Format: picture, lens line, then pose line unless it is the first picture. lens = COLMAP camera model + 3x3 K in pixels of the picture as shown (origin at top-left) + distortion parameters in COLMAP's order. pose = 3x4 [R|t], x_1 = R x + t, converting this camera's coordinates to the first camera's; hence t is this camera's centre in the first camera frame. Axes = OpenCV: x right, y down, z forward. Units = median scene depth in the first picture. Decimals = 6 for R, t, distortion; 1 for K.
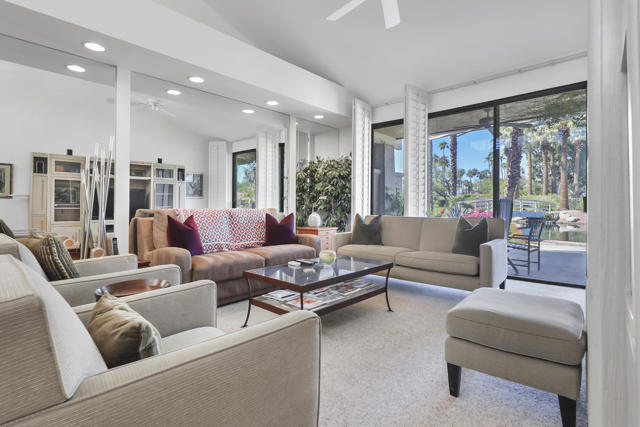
lens RADIAL K [[306.7, 0, 318.2], [0, 306.7, 208.9], [0, 0, 1]] dist [0.036211, -0.000012]
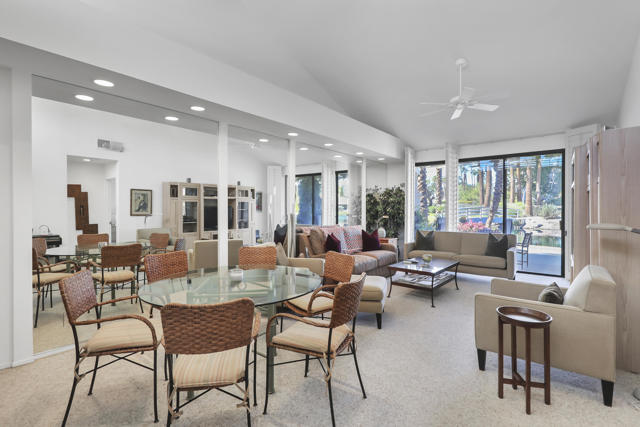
lens RADIAL K [[306.7, 0, 319.9], [0, 306.7, 213.0], [0, 0, 1]] dist [0.036211, -0.000012]
pose [[0.996777, 0.005696, 0.080018, -0.345303], [-0.005884, 0.999980, 0.002121, -0.048551], [-0.080004, -0.002585, 0.996791, -0.337148]]
